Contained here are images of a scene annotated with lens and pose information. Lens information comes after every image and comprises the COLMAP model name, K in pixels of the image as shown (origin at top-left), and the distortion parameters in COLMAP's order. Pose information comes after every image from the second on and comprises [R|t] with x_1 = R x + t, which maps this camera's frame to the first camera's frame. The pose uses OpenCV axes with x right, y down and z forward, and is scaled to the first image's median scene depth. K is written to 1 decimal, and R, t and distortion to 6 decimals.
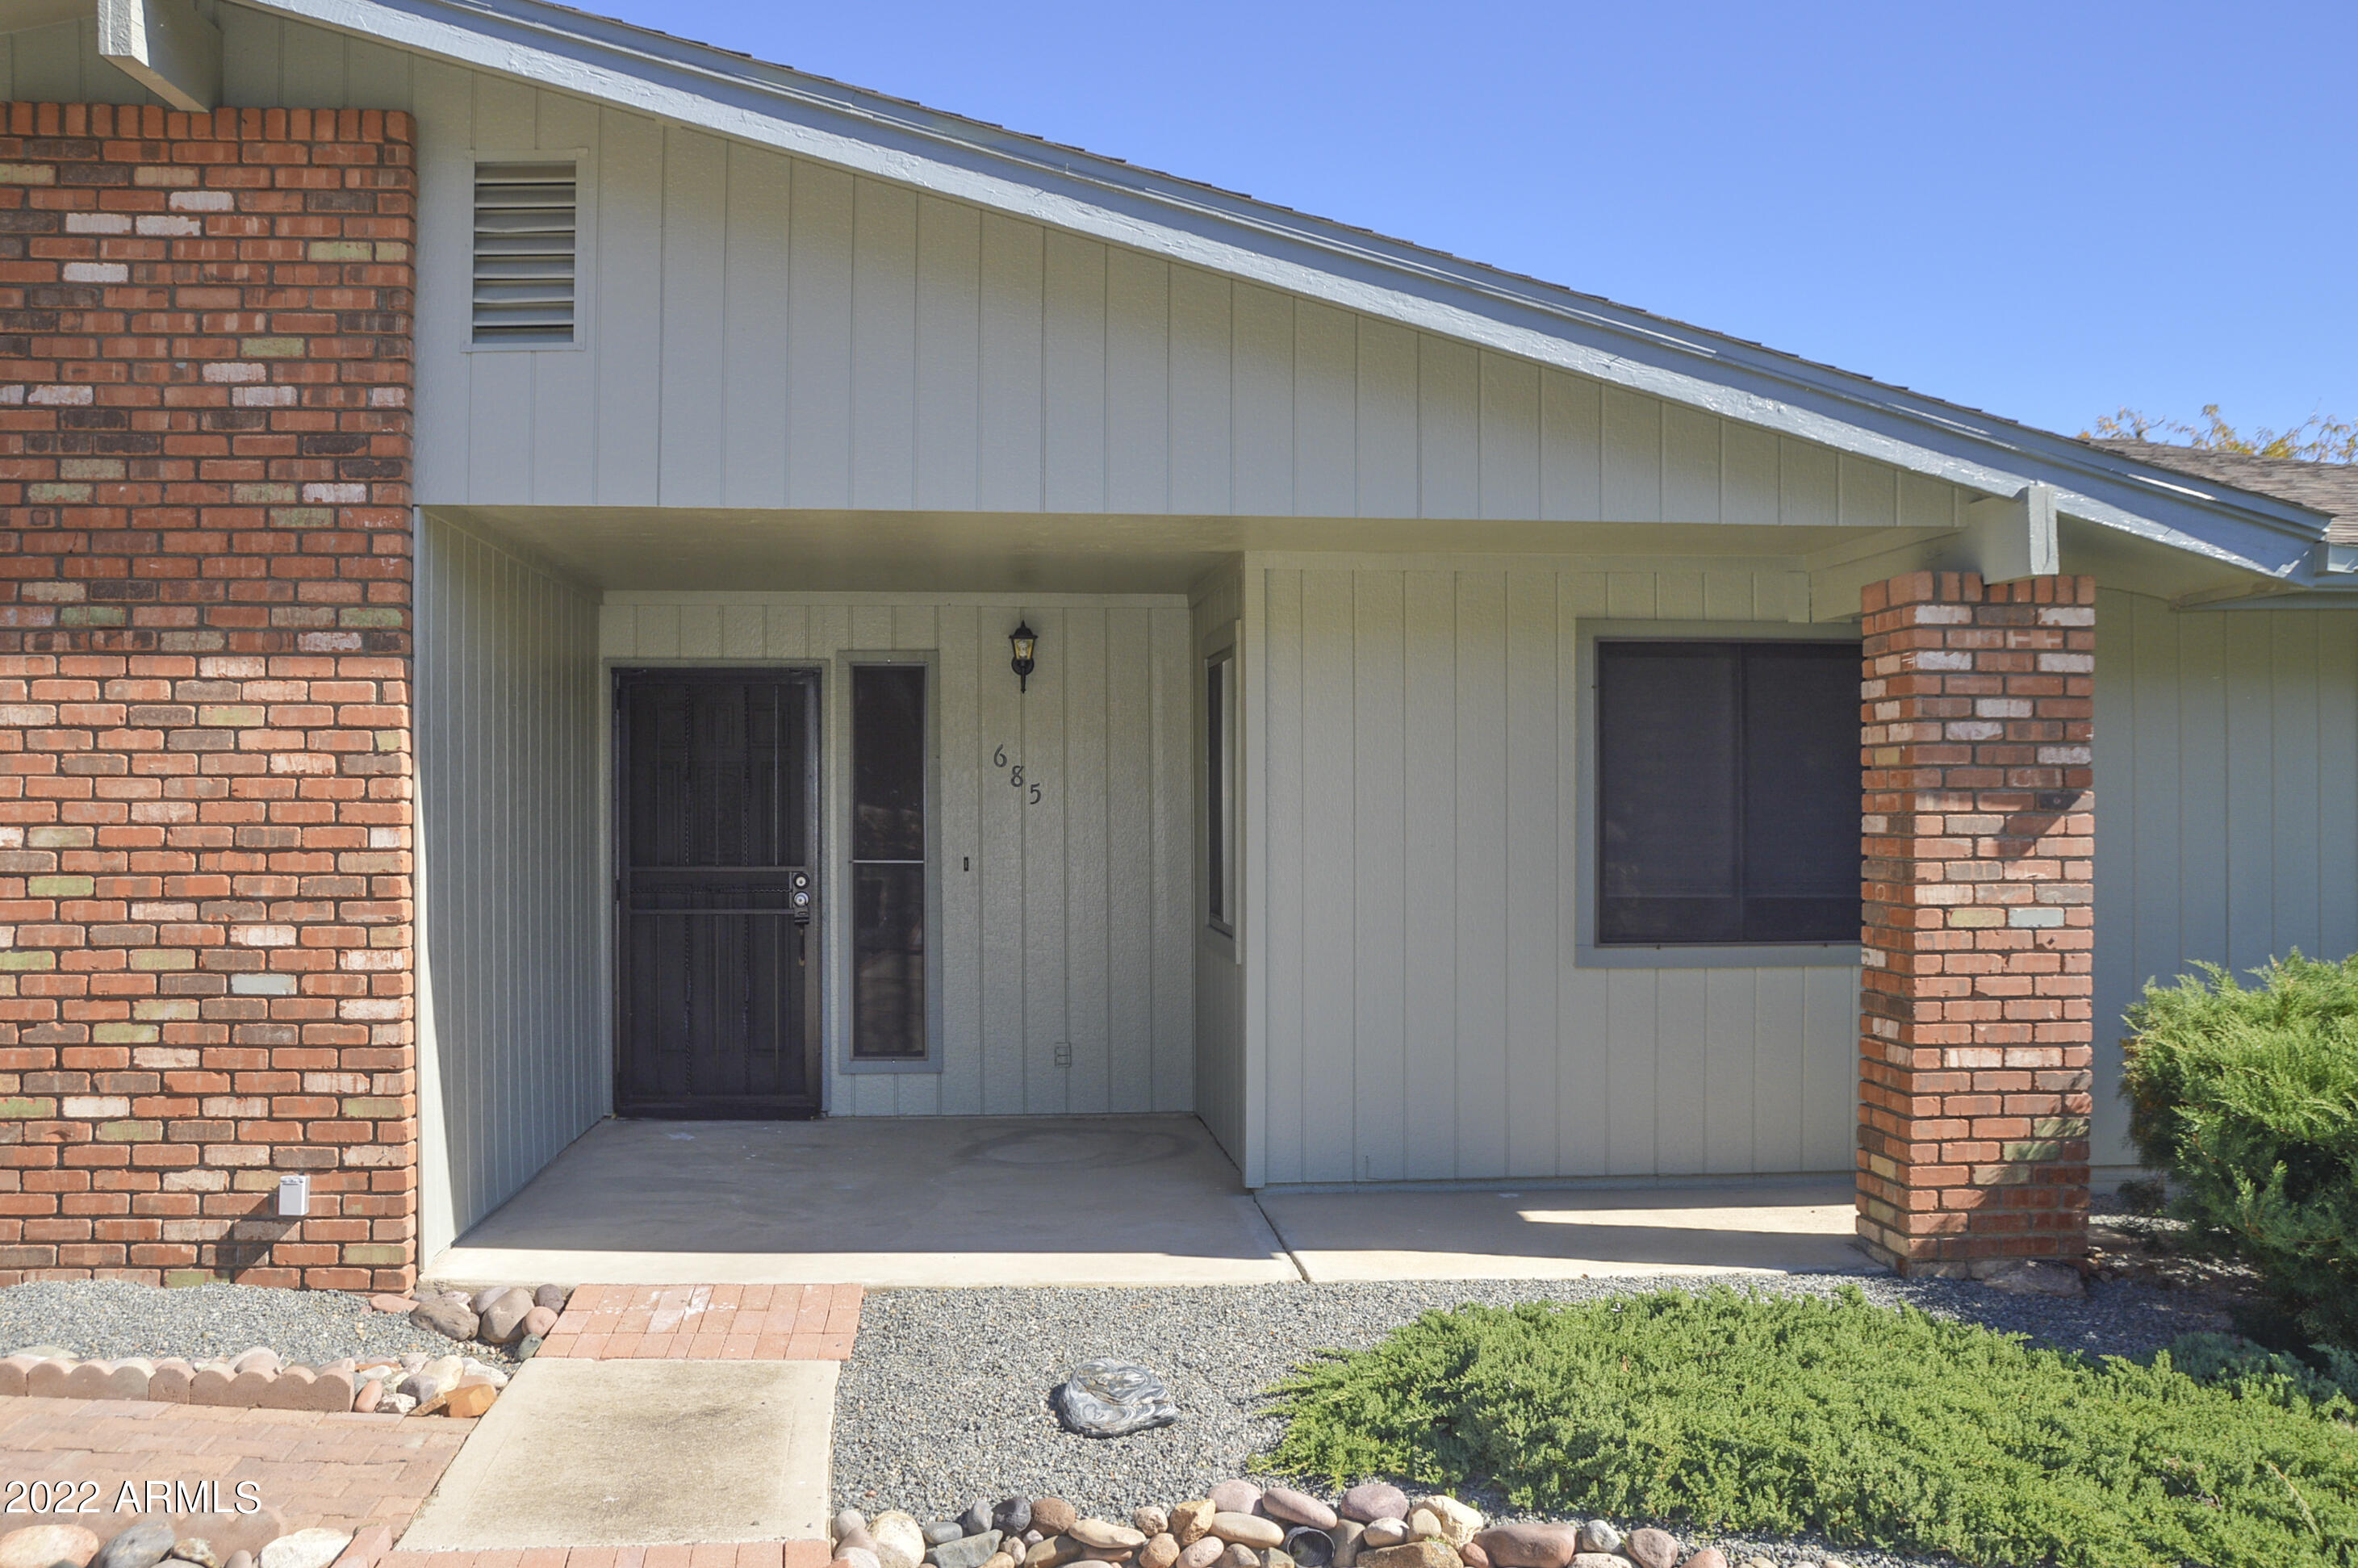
lens RADIAL K [[1976.9, 0, 1179.6], [0, 1976.9, 780.3], [0, 0, 1]] dist [-0.077934, 0.049405]
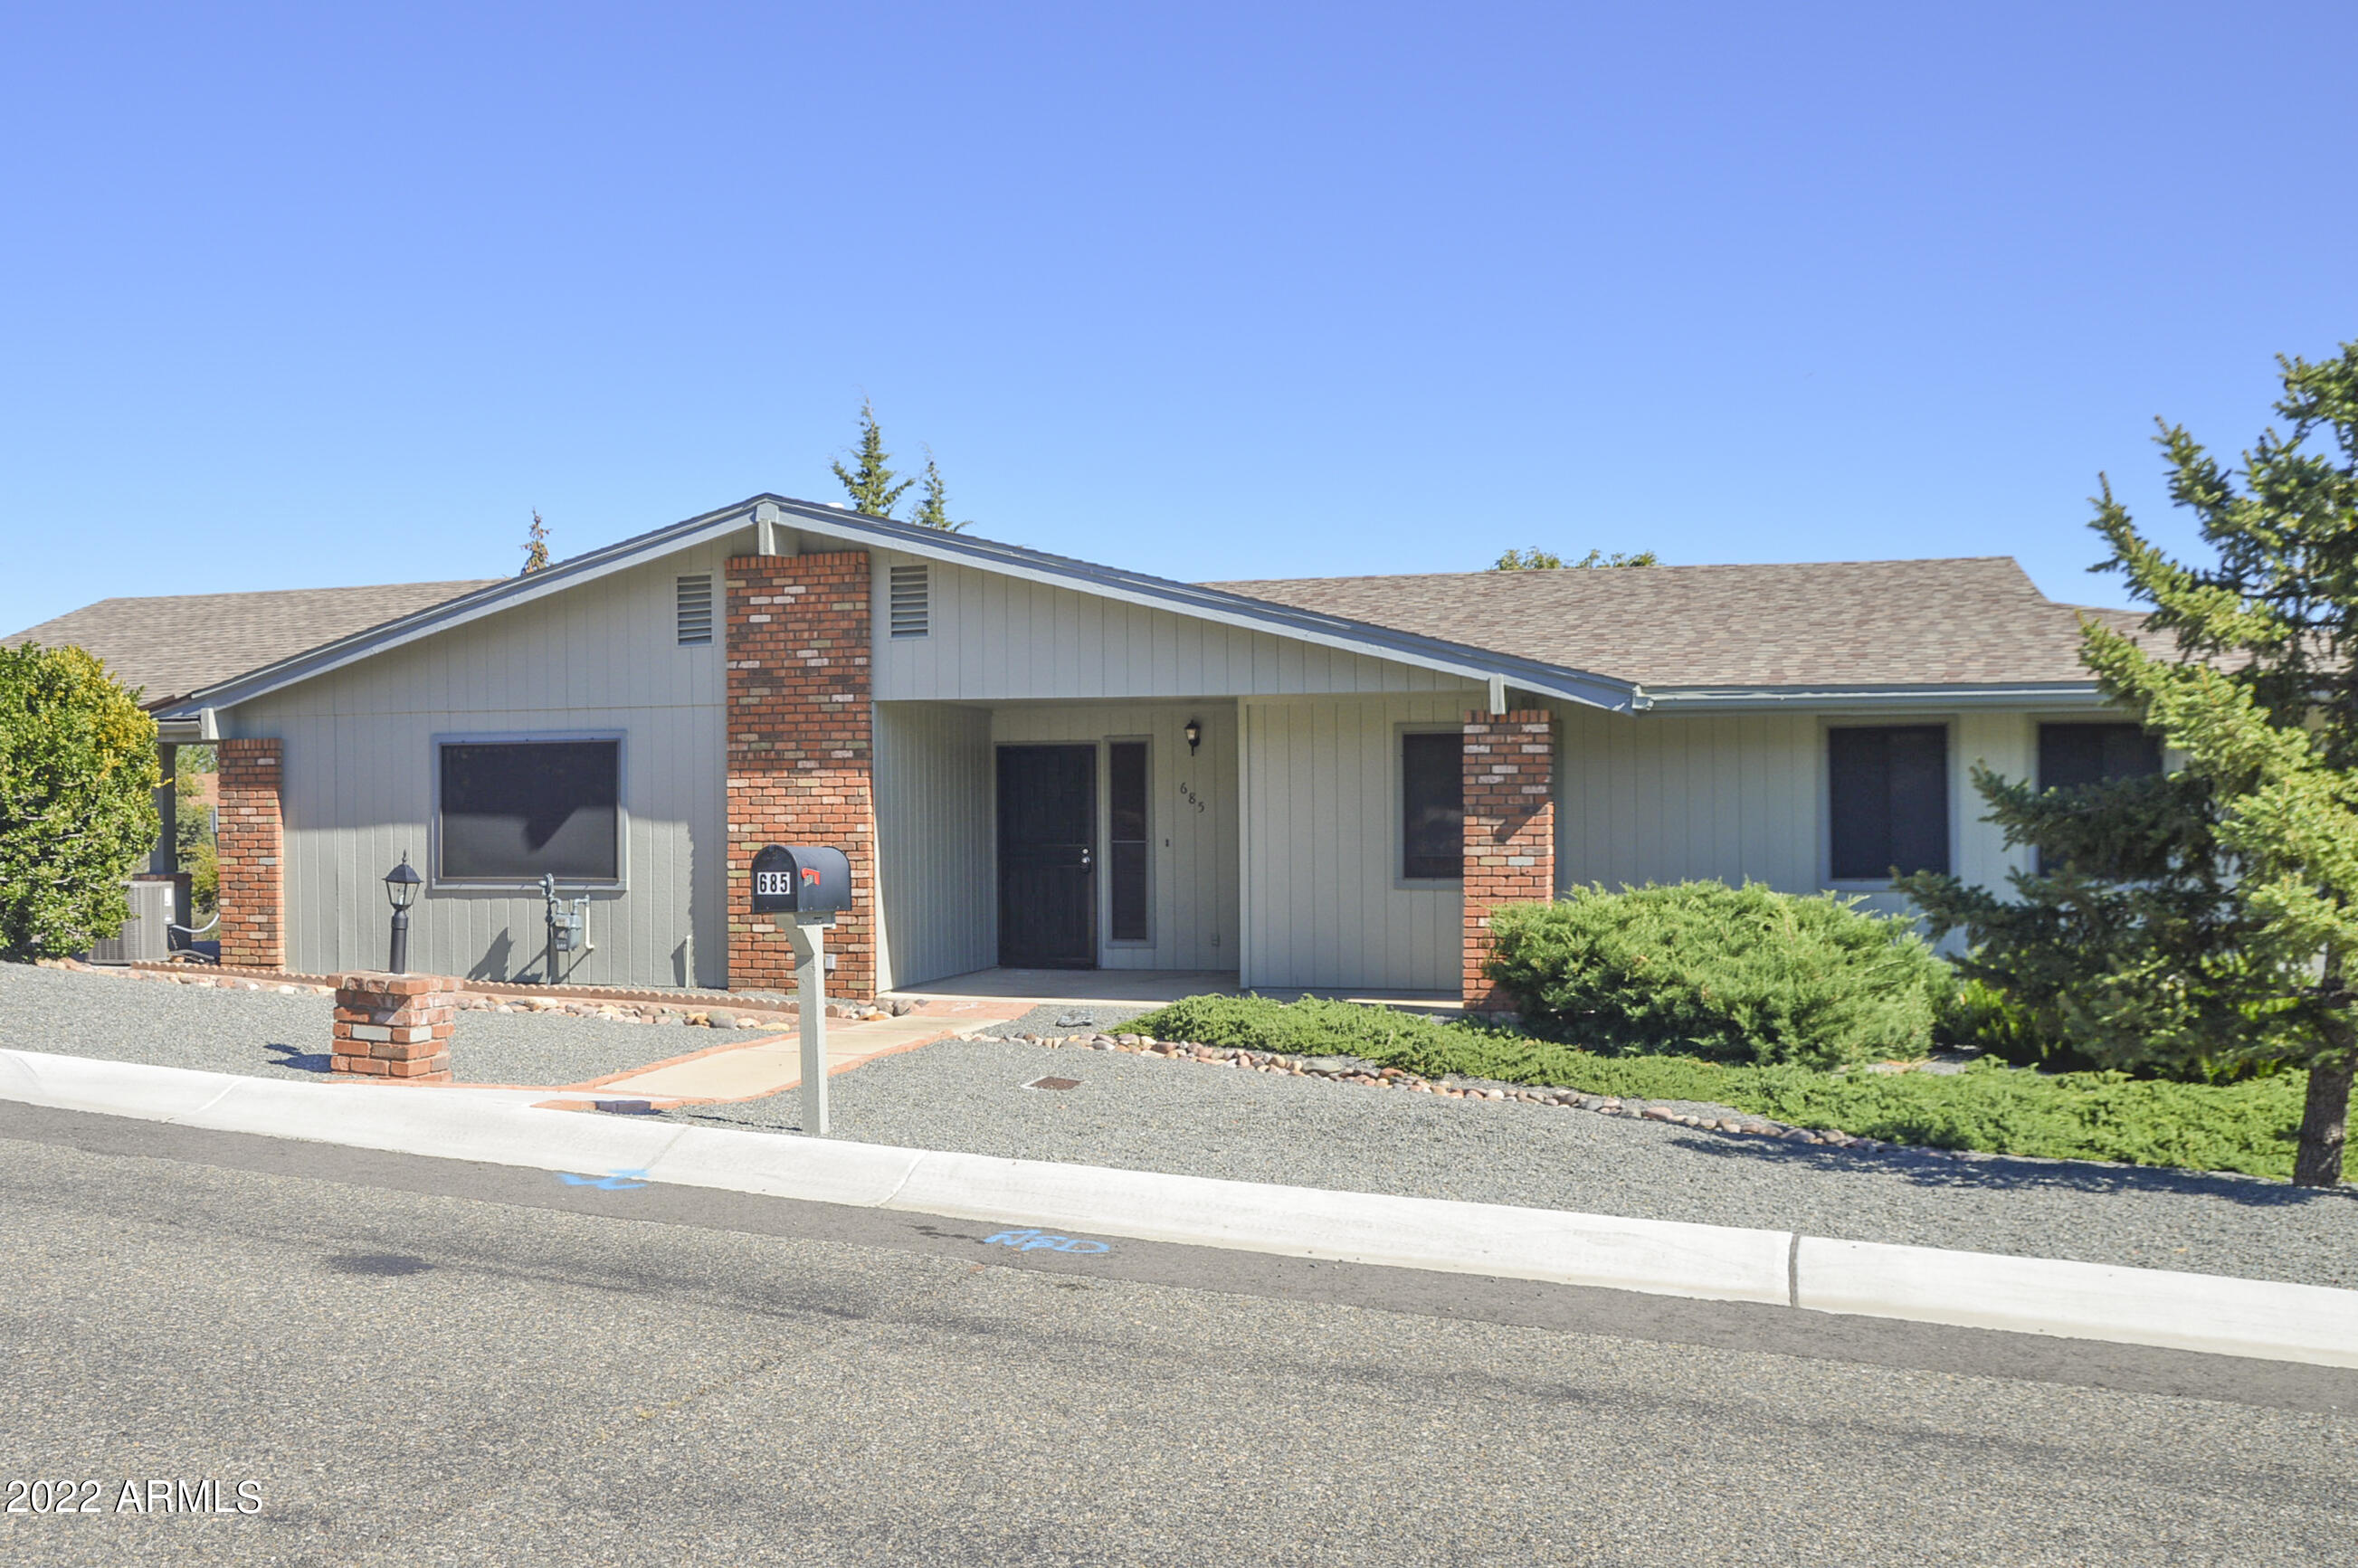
lens RADIAL K [[1976.8, 0, 1180.1], [0, 1976.8, 788.4], [0, 0, 1]] dist [-0.077934, 0.049405]
pose [[0.950222, -0.009426, -0.311432, 0.838766], [0.009846, 0.999952, -0.000227, -0.019121], [0.311419, -0.002851, 0.950268, -1.410607]]
